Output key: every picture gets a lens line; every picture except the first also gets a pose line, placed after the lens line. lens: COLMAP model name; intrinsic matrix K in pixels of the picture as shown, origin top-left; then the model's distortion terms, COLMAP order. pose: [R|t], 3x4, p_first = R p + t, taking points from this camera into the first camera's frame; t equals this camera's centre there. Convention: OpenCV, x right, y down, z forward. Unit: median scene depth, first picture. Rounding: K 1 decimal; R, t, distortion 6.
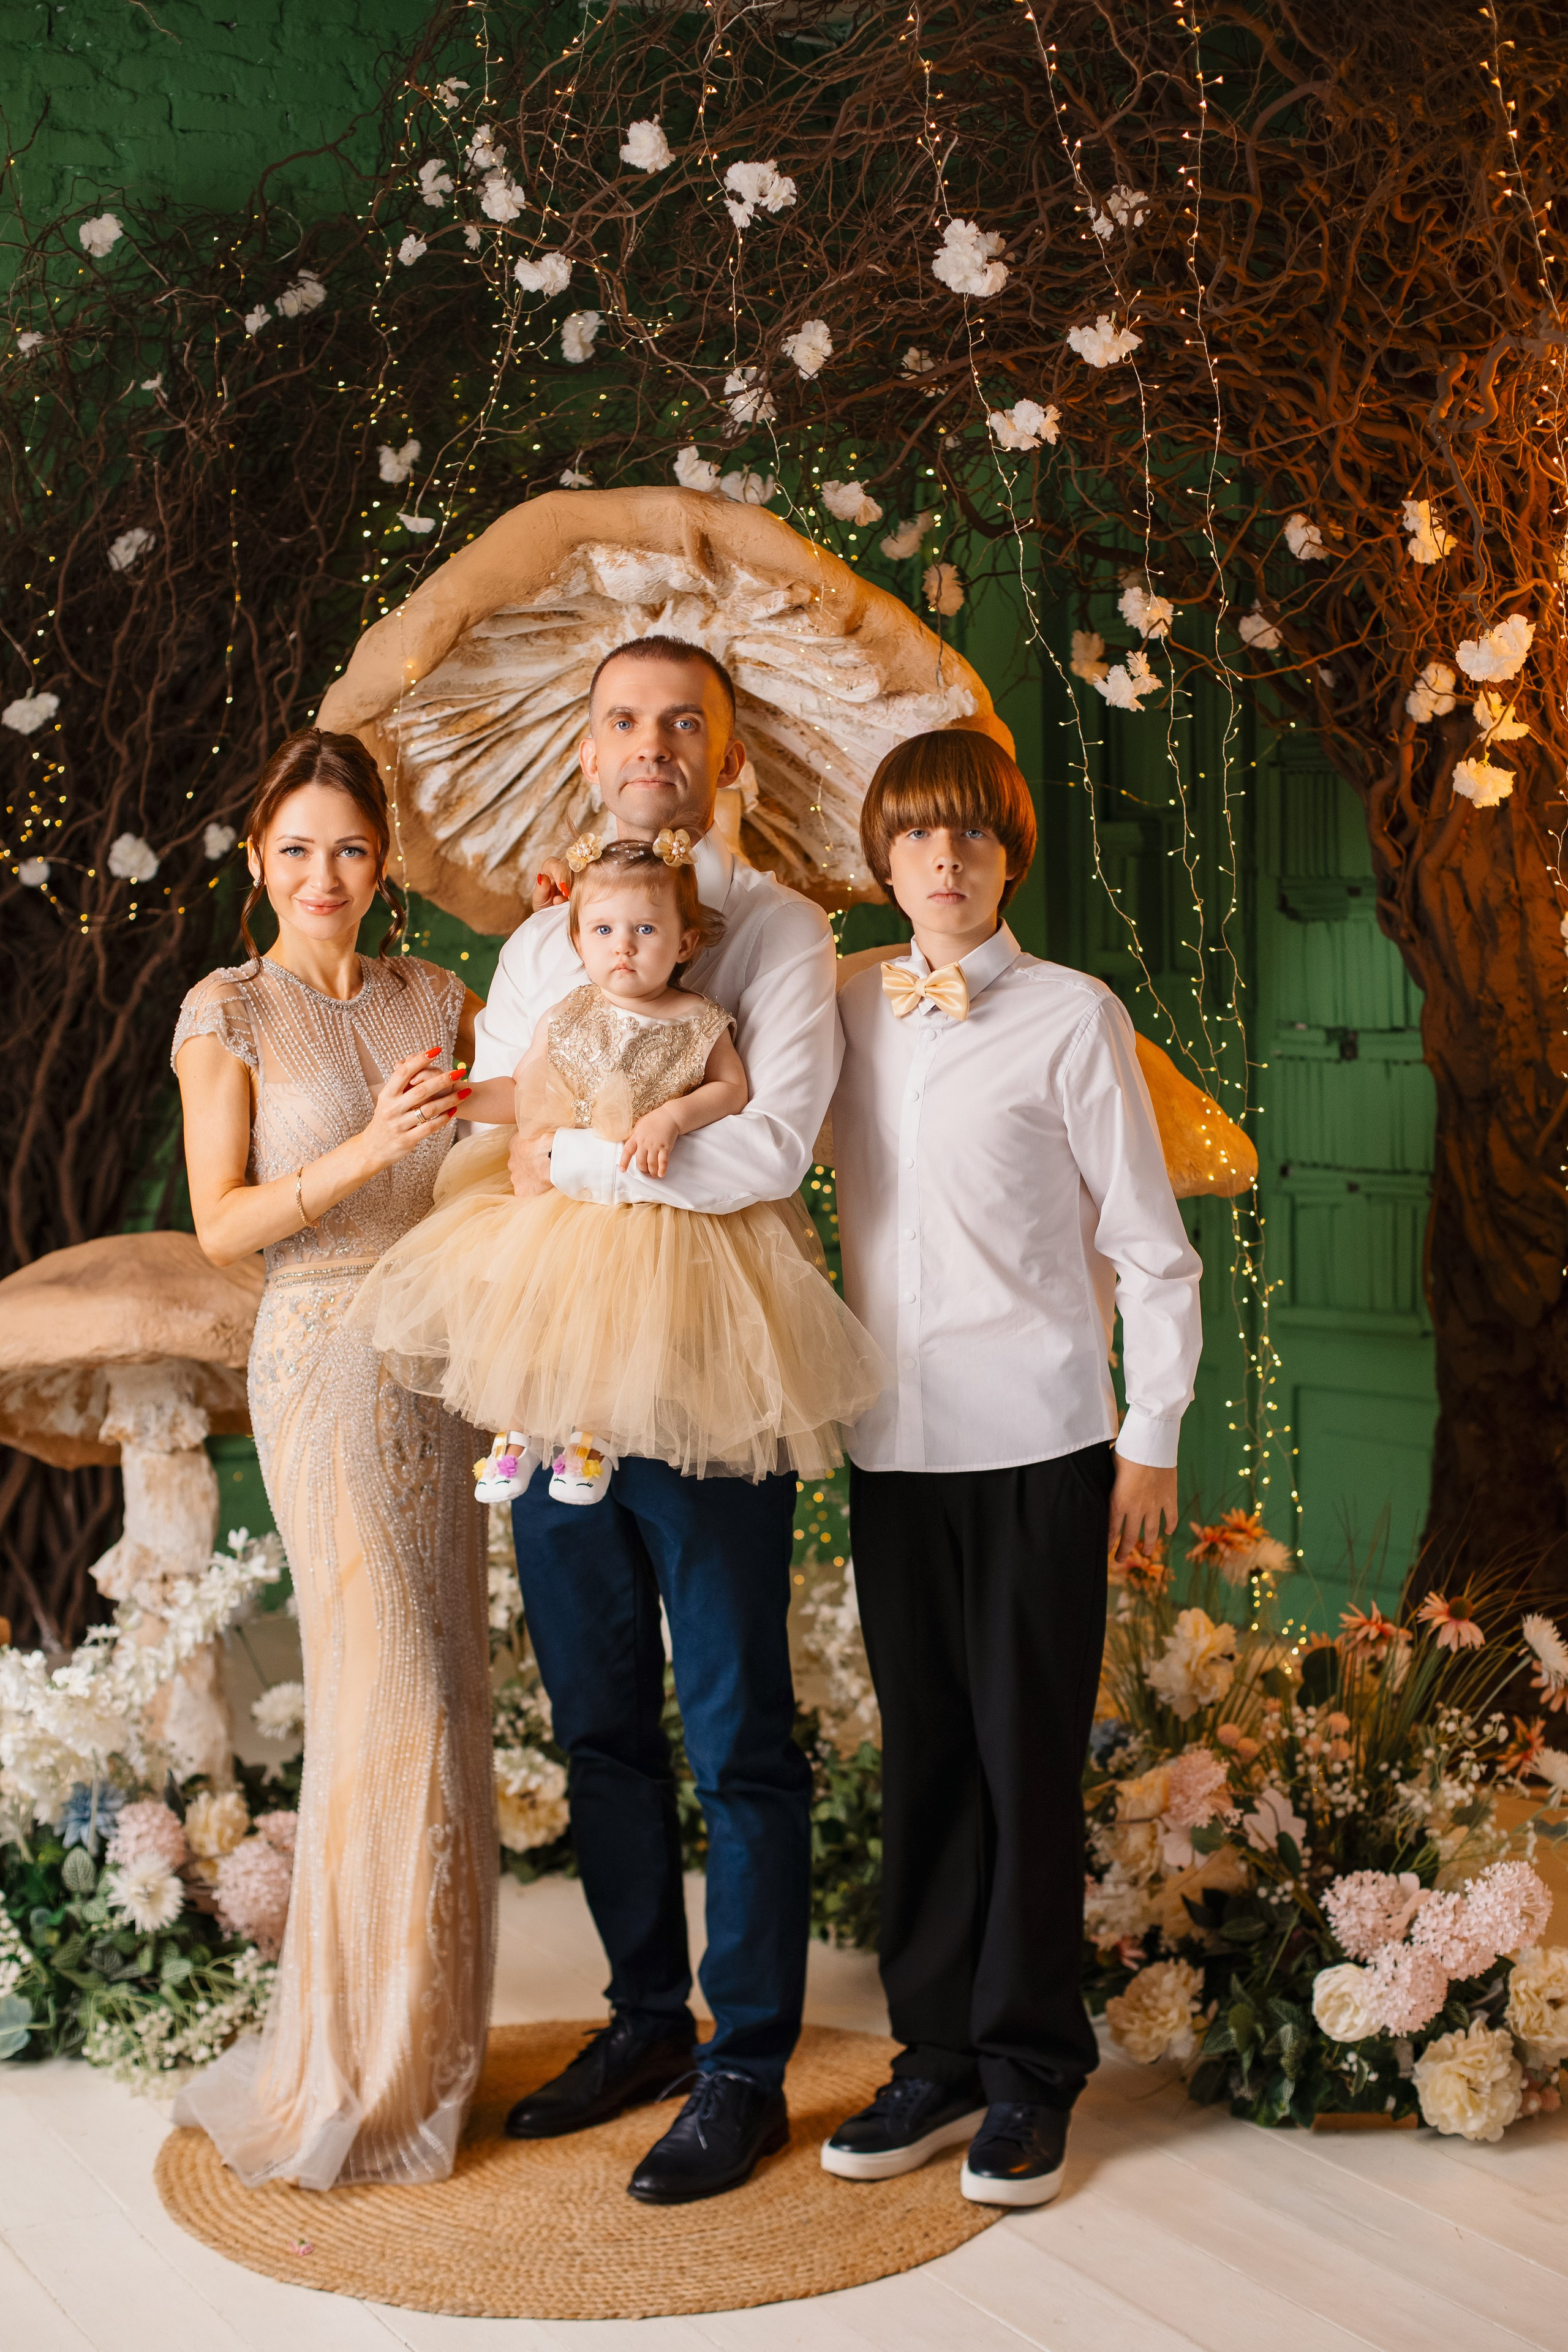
lens RADIAL K [[3641.8, 0, 832.2], [0, 3641.8, 1123.3], [0, 0, 1]] dist [-0.137361, 0.084694]
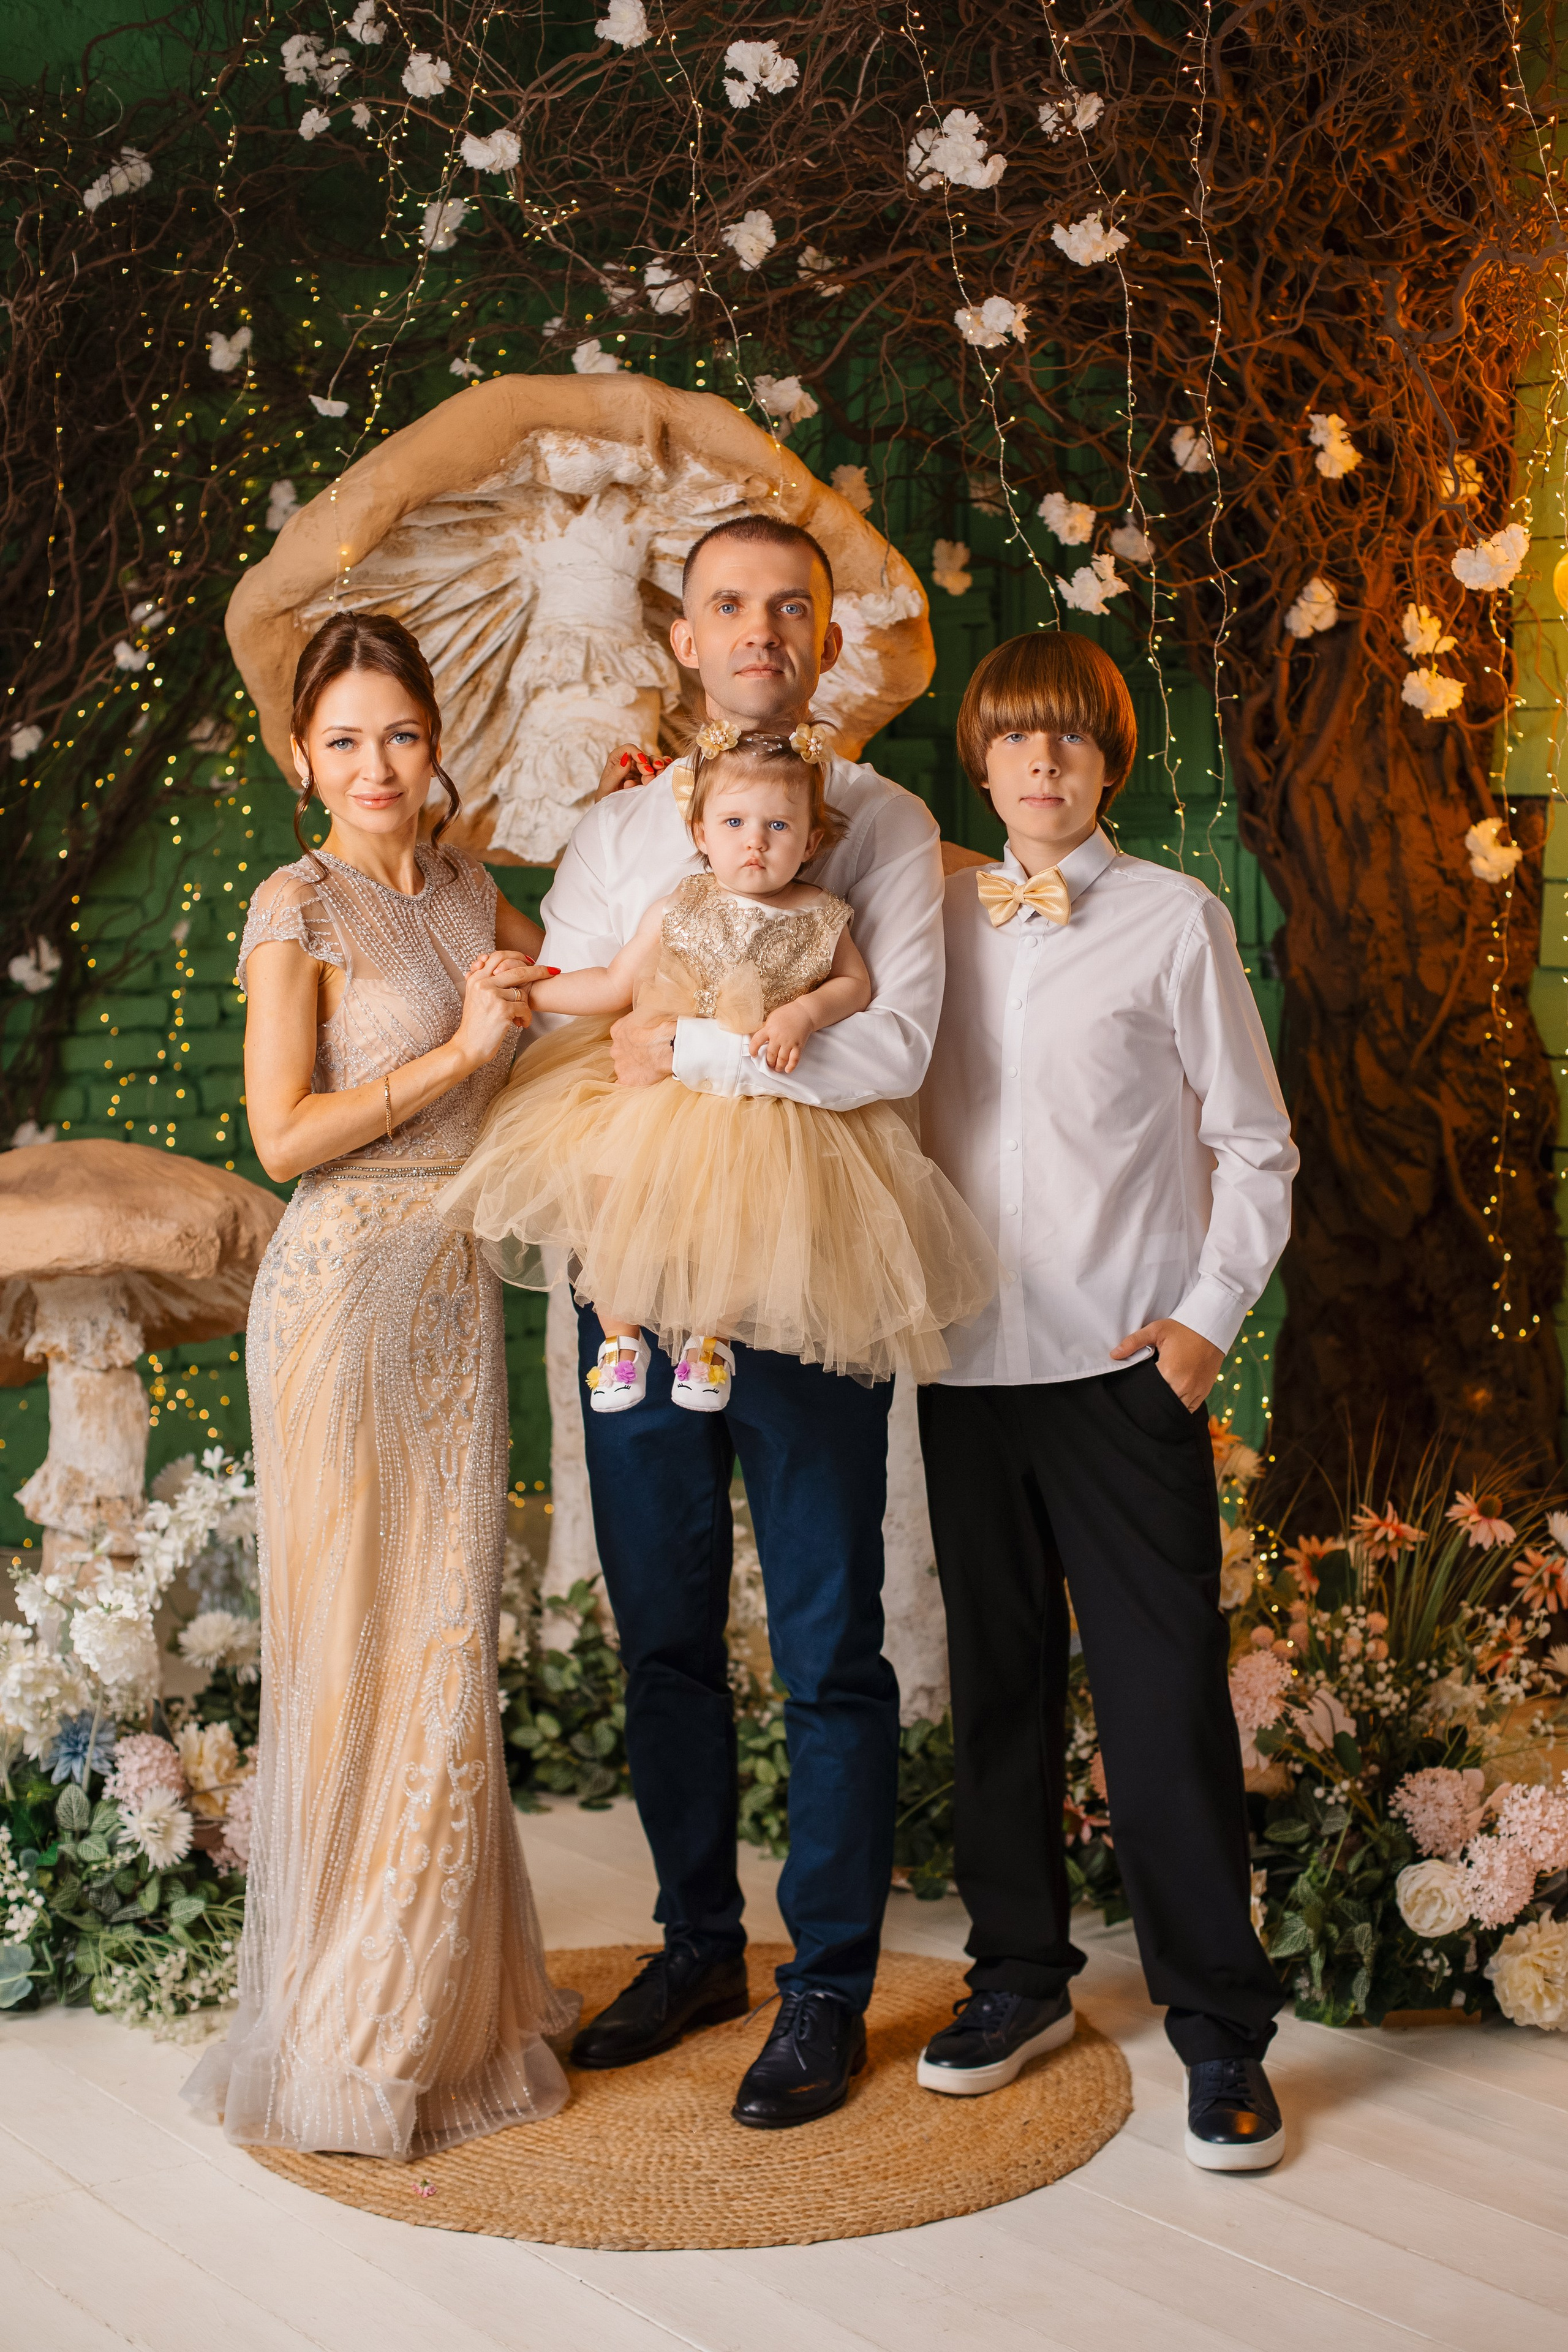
lens RADIAL K [[3648.0, 0, 841.7], [0, 3648.0, 1091.7], [0, 0, 1]] dist [-0.137332, 0.104880]
pose [[0.987693, 0.001918, 0.156393, -0.140407], [-0.002964, 0.999975, 0.006453, 0.010788], [-0.156377, -0.006837, 0.987674, 0.027424]]
